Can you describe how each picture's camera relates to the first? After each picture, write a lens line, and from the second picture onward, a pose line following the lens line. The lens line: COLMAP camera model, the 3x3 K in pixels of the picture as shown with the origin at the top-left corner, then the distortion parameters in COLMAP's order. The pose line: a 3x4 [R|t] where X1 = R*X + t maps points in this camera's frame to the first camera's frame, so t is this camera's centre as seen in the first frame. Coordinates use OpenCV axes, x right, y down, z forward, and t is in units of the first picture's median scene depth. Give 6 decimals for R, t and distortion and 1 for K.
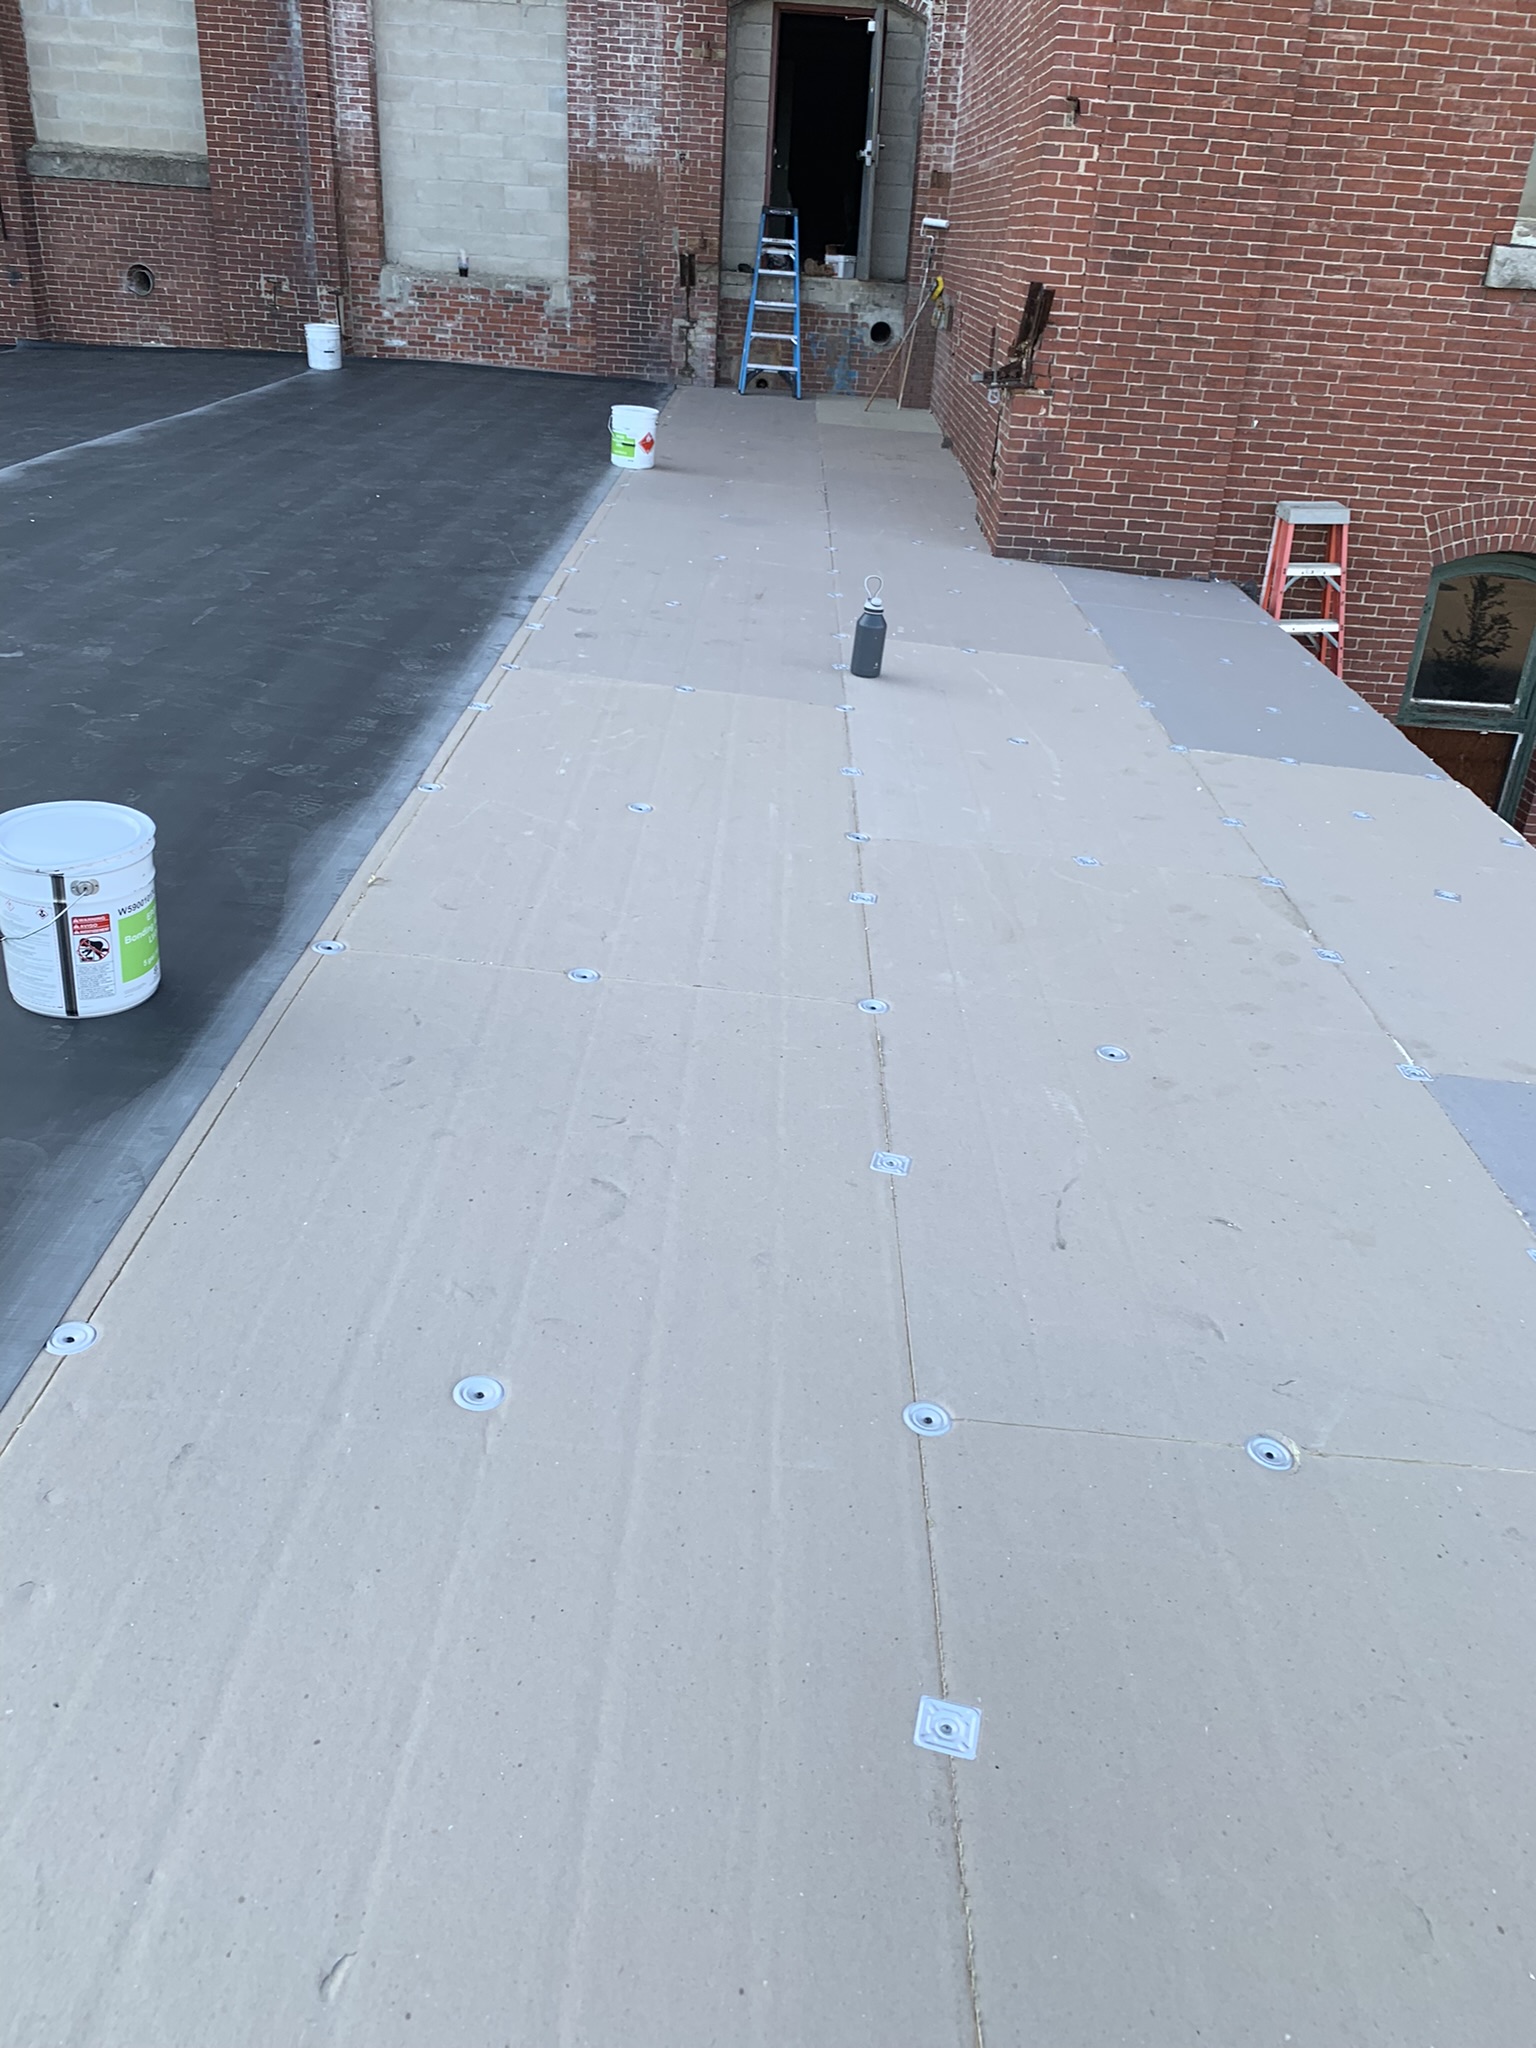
lens RADIAL K [[1592.4, 0, 768.0], [0, 1592.4, 1024.0], [0, 0, 1]] dist [0.029476, -0.014656]
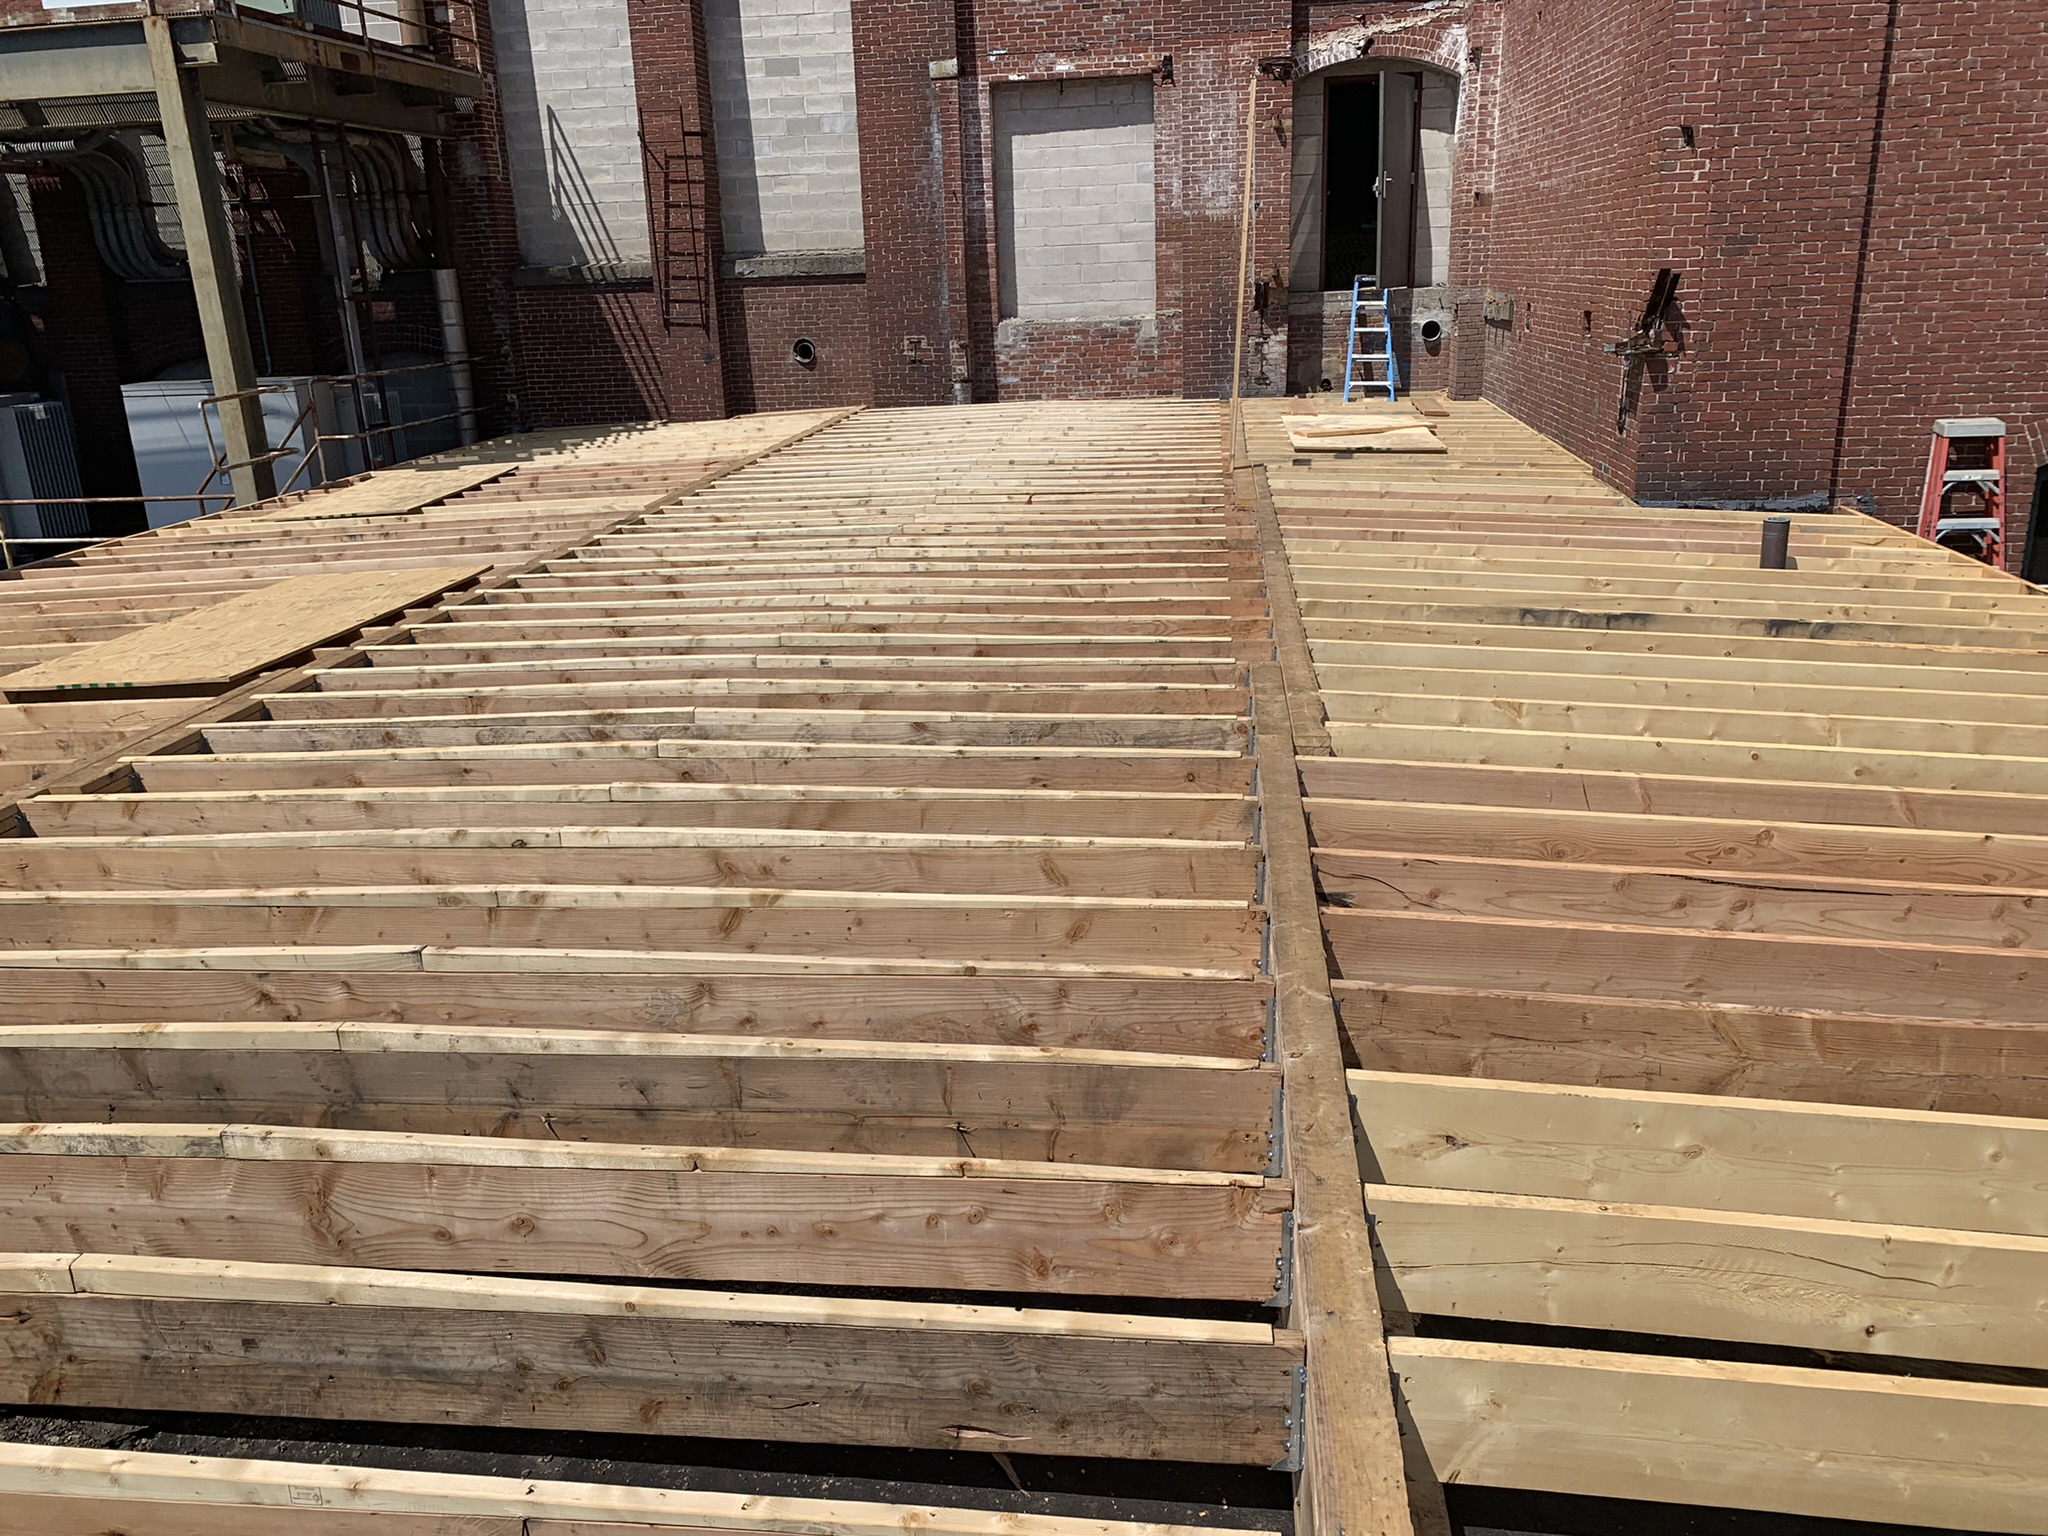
lens RADIAL K [[1592.4, 0, 1024.0], [0, 1592.4, 768.0], [0, 0, 1]] dist [0.029476, -0.014656]
pose [[0.990698, -0.064537, -0.119804, -0.109666], [0.044906, 0.986117, -0.159867, 0.046810], [0.128458, 0.153000, 0.979842, -0.110542]]
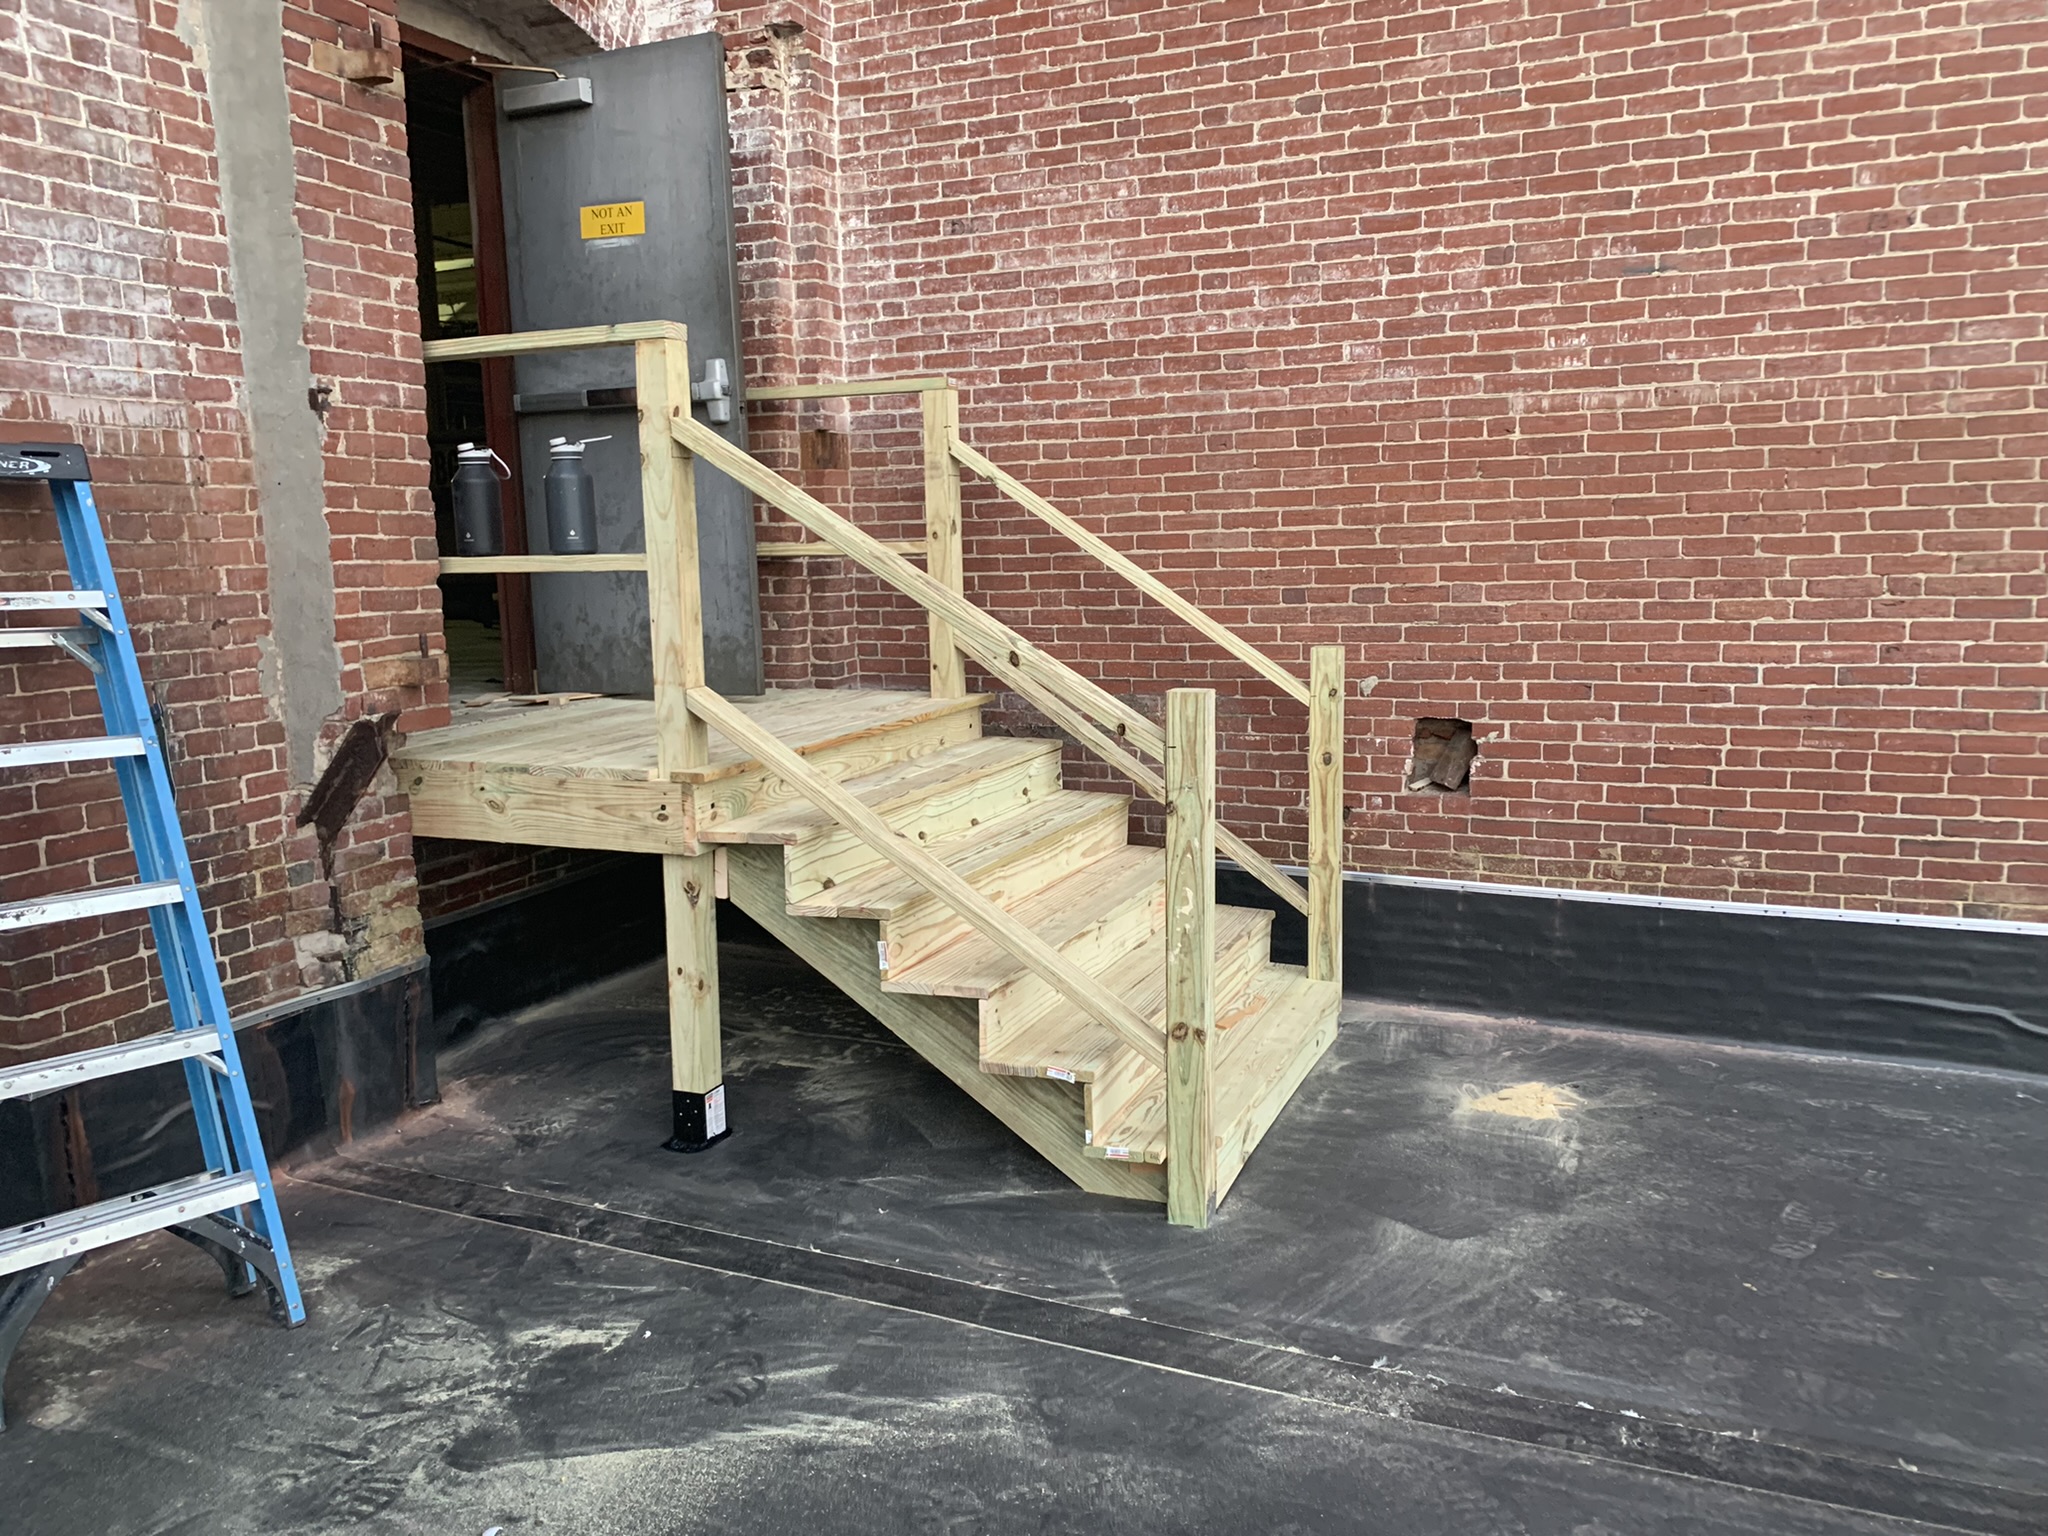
lens RADIAL K [[1592.4, 0, 1024.0], [0, 1592.4, 768.0], [0, 0, 1]] dist [0.029476, -0.014656]
pose [[0.396014, -0.205827, 0.894879, -0.261752], [0.456492, 0.889724, 0.002628, -0.436464], [-0.796736, 0.407464, 0.446301, 0.819056]]
